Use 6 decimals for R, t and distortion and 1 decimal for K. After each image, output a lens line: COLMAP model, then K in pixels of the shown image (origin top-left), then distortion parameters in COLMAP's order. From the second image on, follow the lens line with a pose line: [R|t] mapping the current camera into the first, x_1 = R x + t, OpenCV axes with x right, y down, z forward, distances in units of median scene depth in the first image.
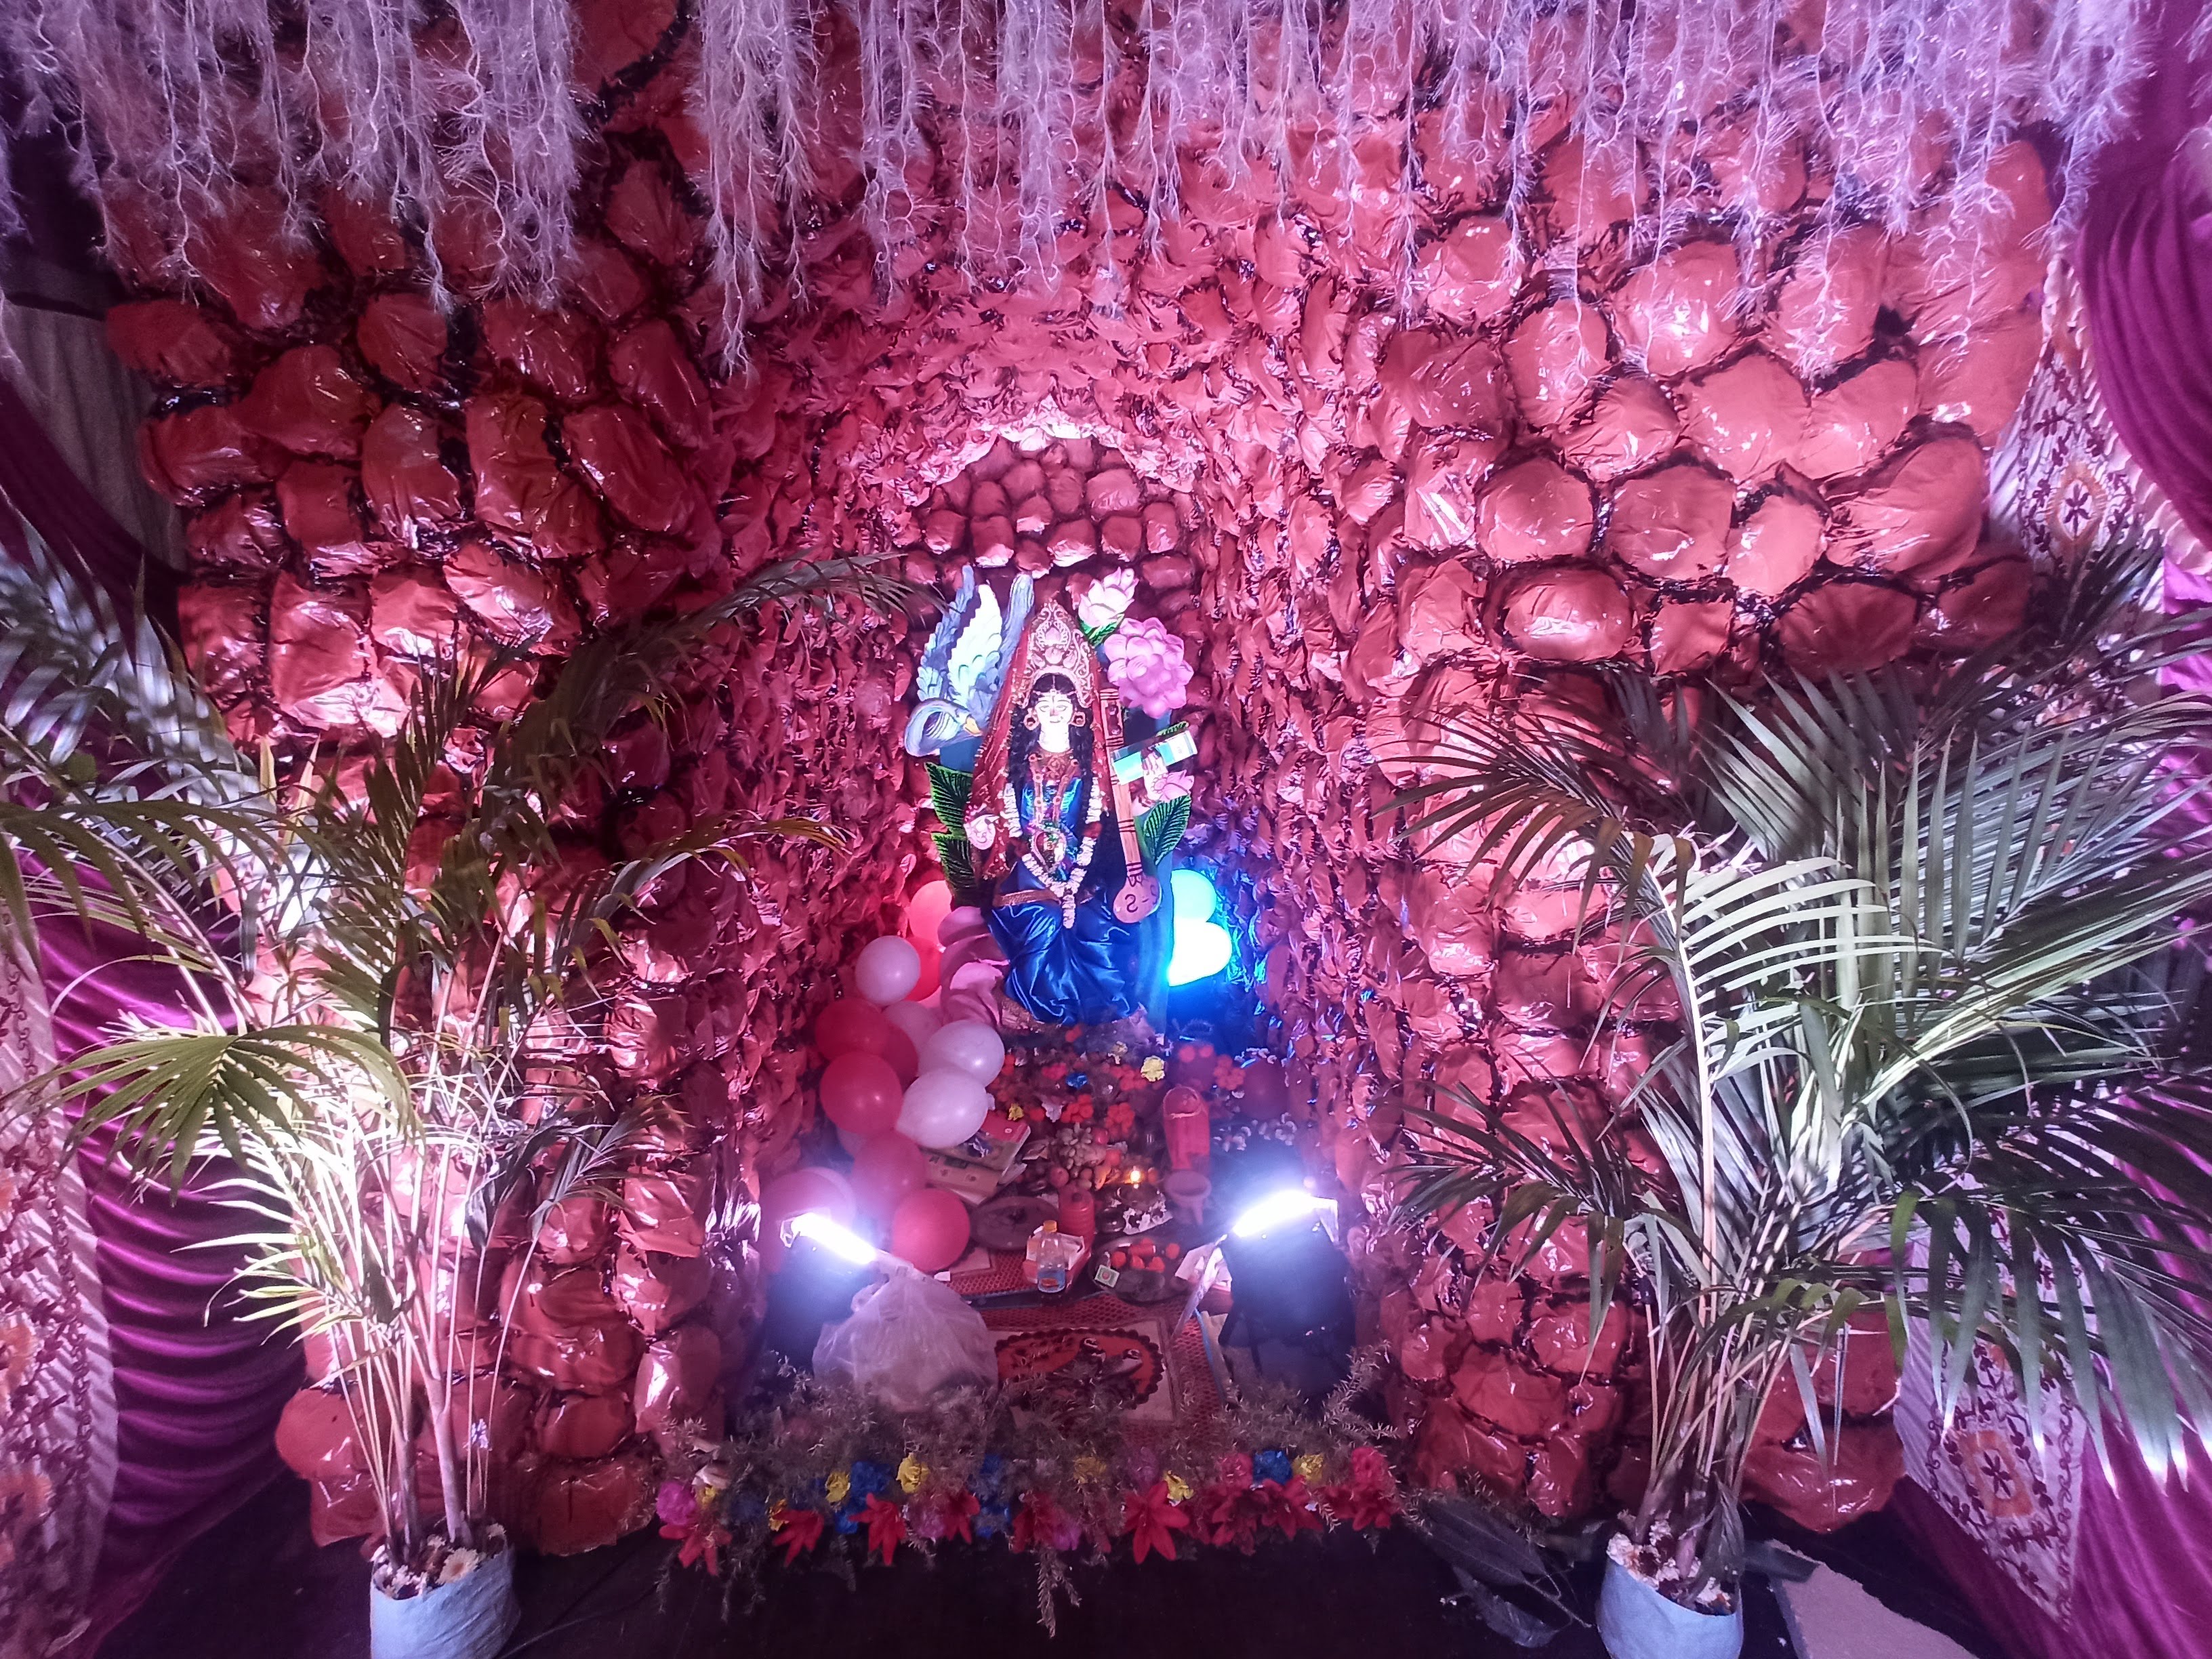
lens RADIAL K [[1007.5, 0, 1098.1], [0, 1007.5, 812.2], [0, 0, 1]] dist [-0.047239, 0.005778]
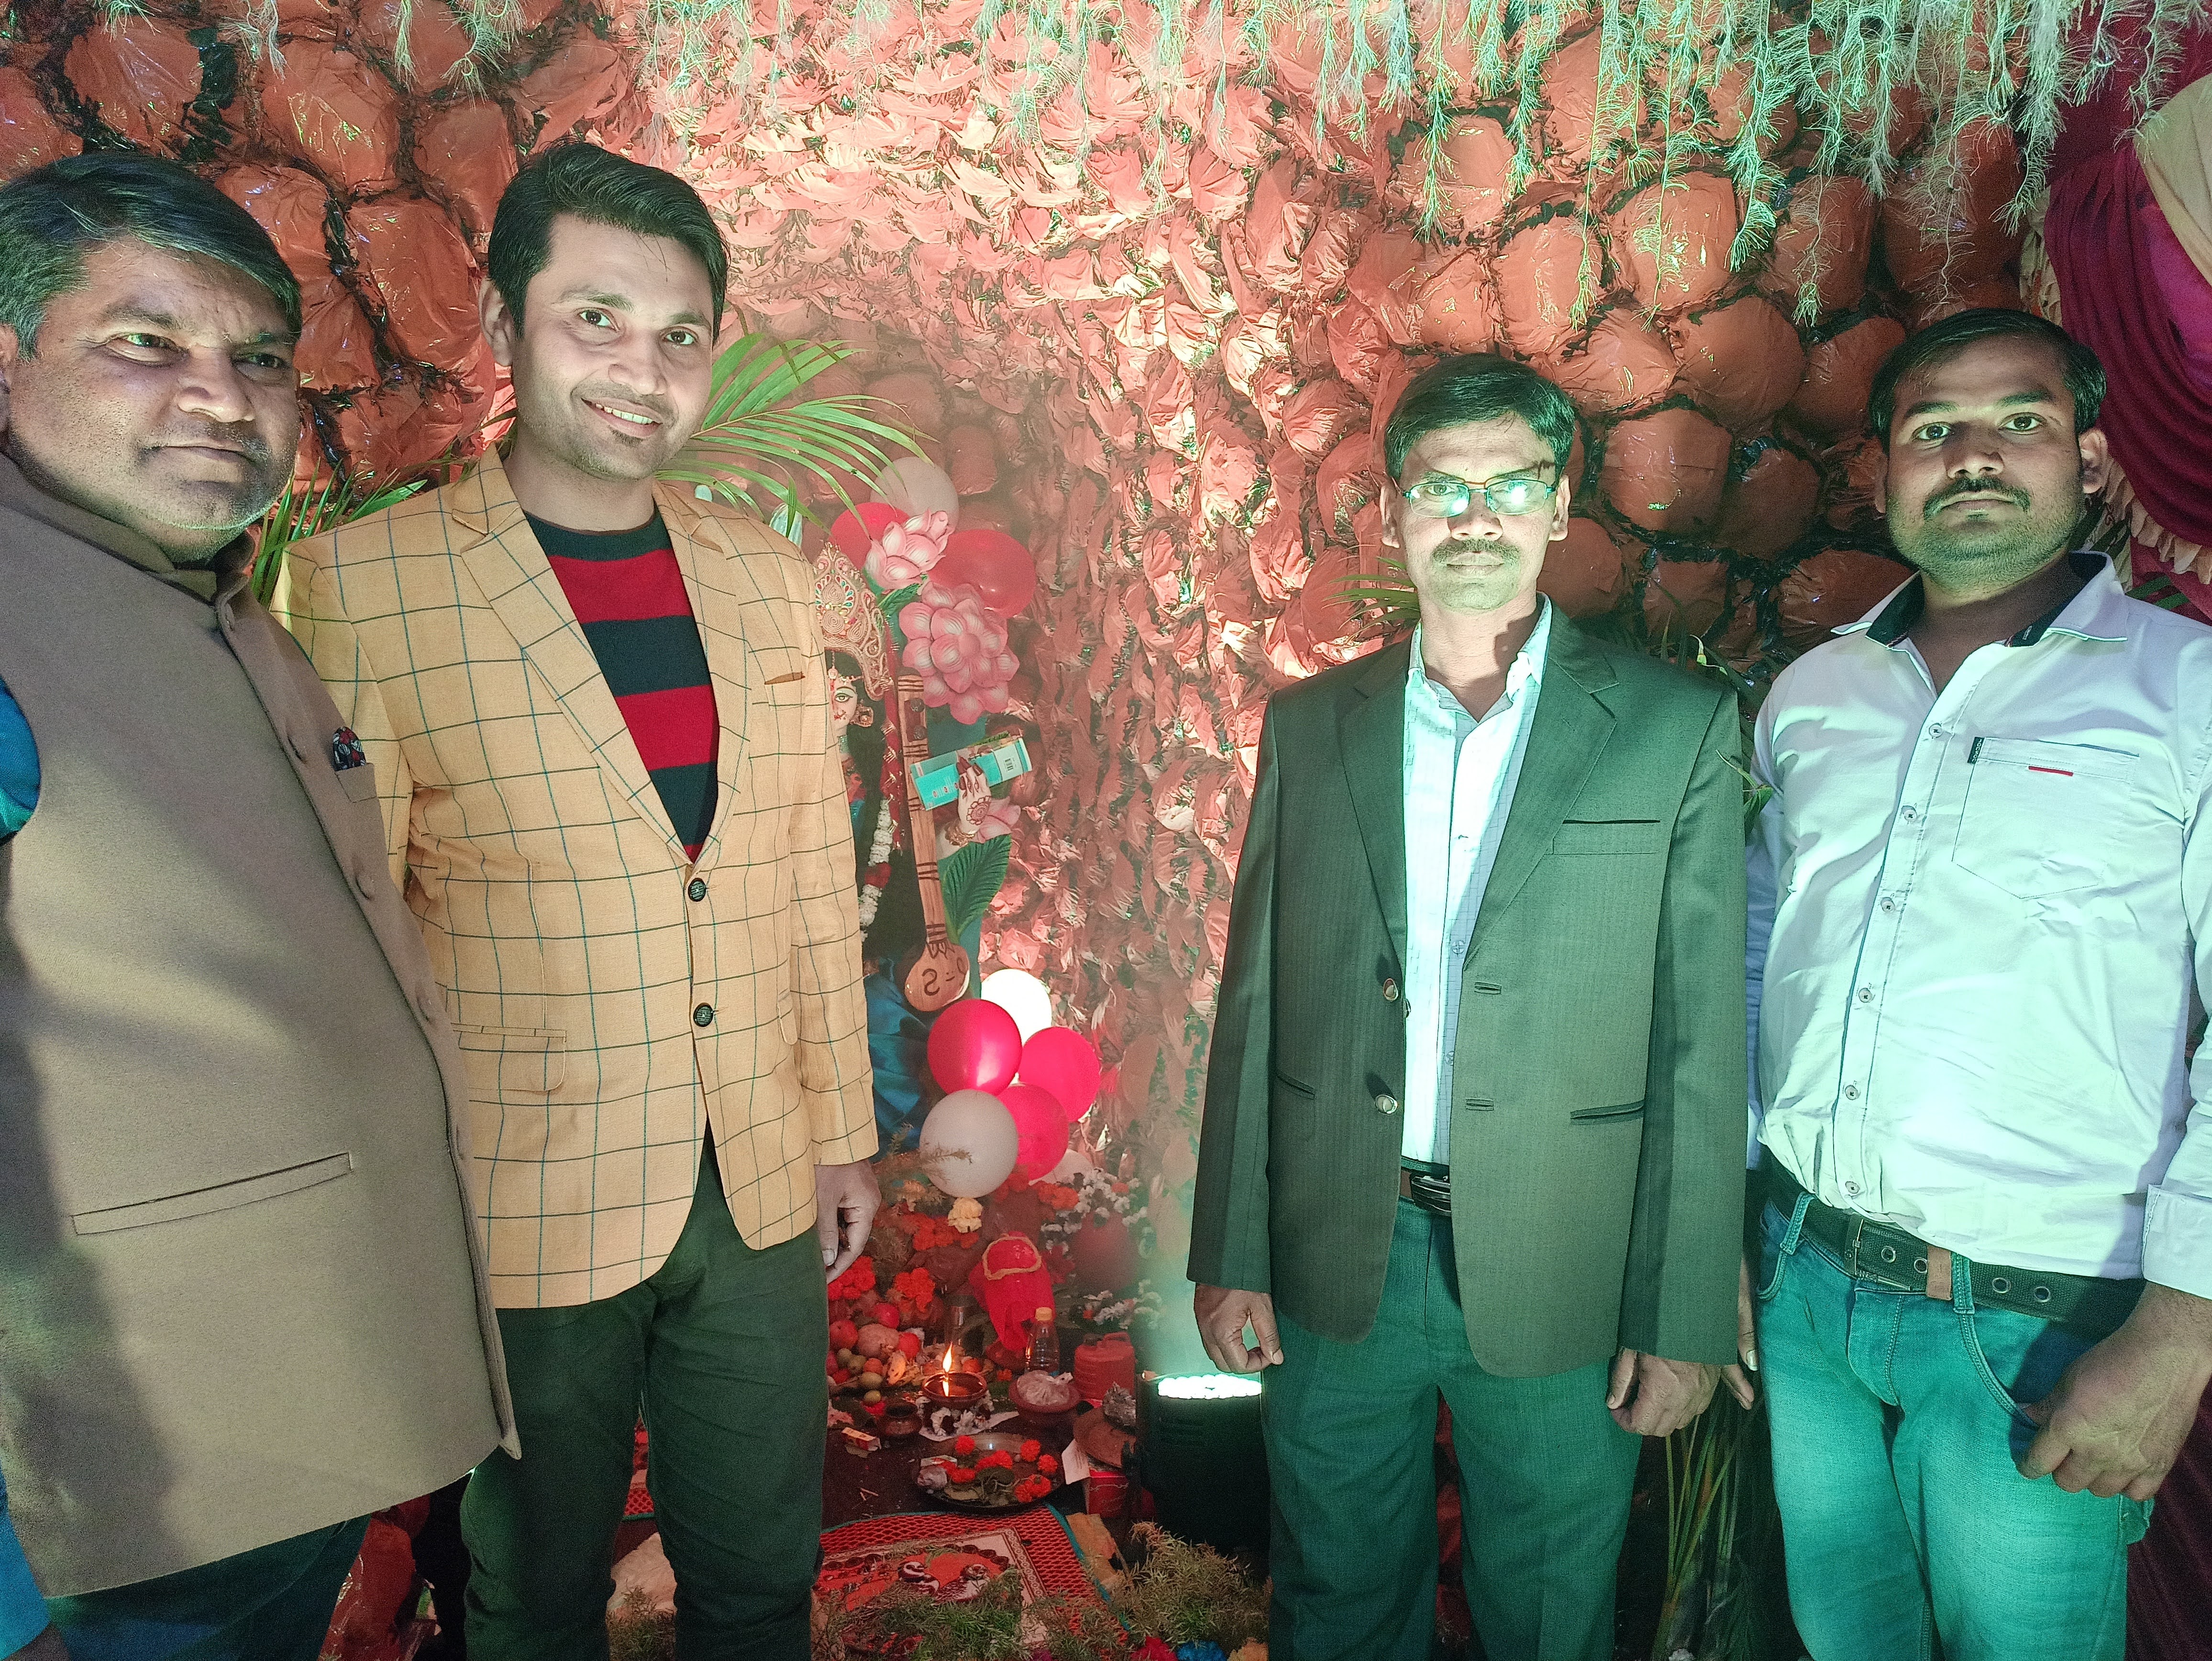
lens RADIAL K [[1667.2, 0, 1112.6], [0, 1667.2, 799.2], [0, 0, 1]] dist [0.069365, -0.113820]
pose [[0.972935, 0.044016, 0.226850, -0.139083], [-0.021797, 0.994795, -0.099535, 0.095796], [-0.230050, 0.091896, 0.968830, -0.193794]]
